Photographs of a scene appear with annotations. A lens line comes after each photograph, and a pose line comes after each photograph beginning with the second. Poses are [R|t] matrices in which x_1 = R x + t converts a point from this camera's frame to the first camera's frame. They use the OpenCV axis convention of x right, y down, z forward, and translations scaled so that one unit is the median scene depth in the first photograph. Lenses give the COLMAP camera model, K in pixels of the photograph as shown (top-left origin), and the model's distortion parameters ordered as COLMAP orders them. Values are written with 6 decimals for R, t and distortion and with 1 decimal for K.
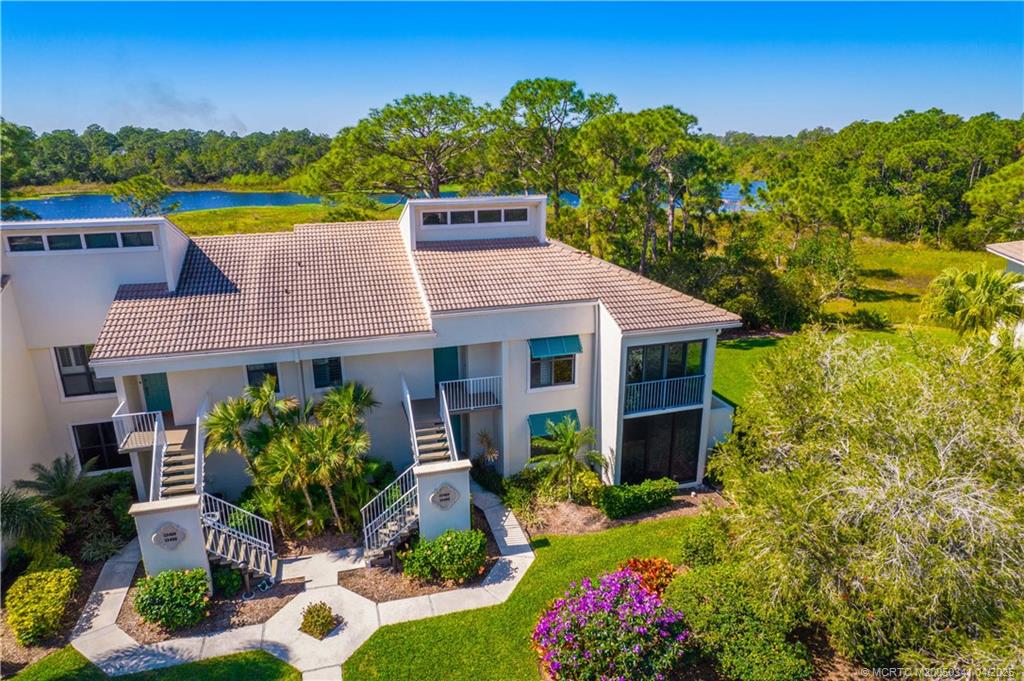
lens RADIAL K [[648.7, 0, 520.0], [0, 648.7, 341.7], [0, 0, 1]] dist [-0.090850, 0.076261]
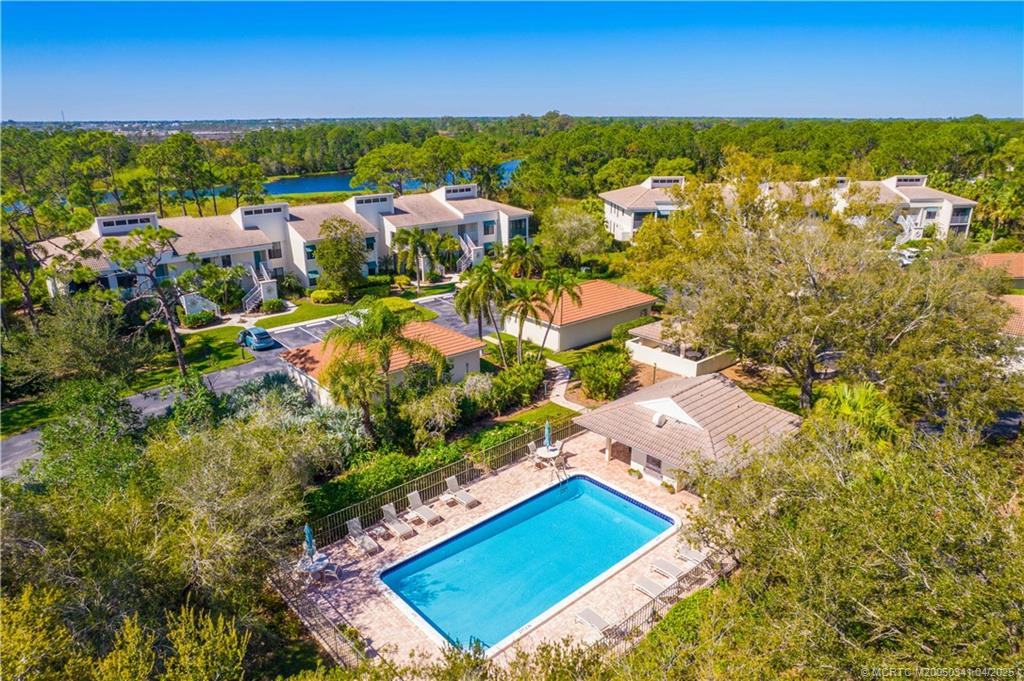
lens RADIAL K [[648.7, 0, 520.0], [0, 648.7, 341.7], [0, 0, 1]] dist [-0.090850, 0.076261]
pose [[0.912180, -0.132359, 0.387826, -1.339809], [0.122216, 0.991201, 0.050826, 0.524427], [-0.391141, 0.001036, 0.920330, -2.561802]]
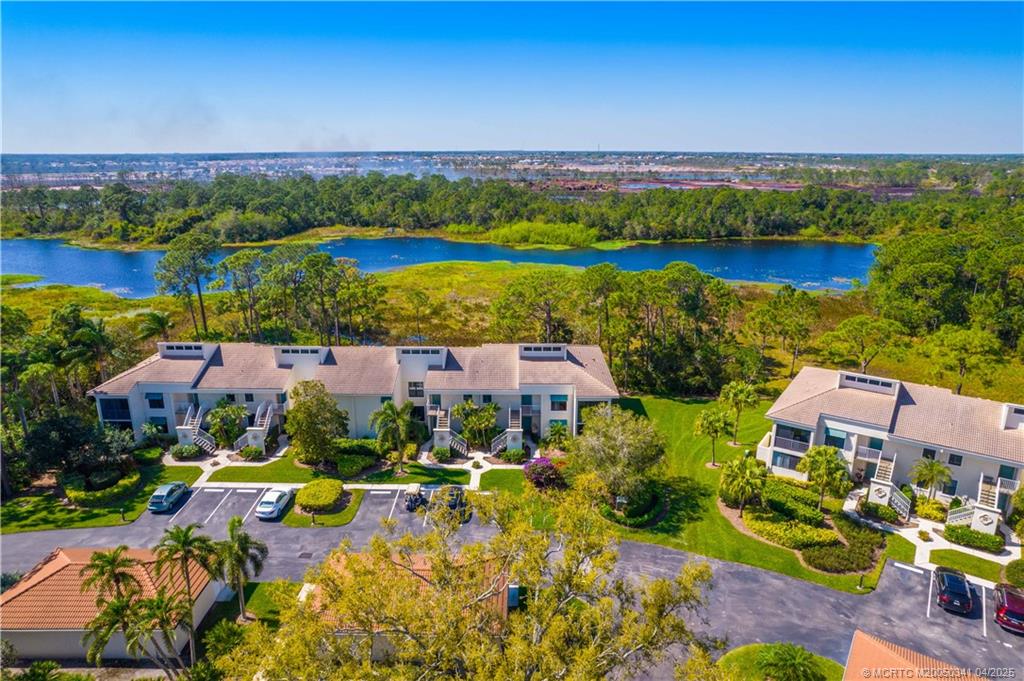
lens RADIAL K [[648.7, 0, 520.0], [0, 648.7, 341.7], [0, 0, 1]] dist [-0.090850, 0.076261]
pose [[0.955782, 0.085626, -0.281334, 0.702621], [-0.091806, 0.995738, -0.008833, -0.209115], [0.279378, 0.034270, 0.959569, -1.954264]]
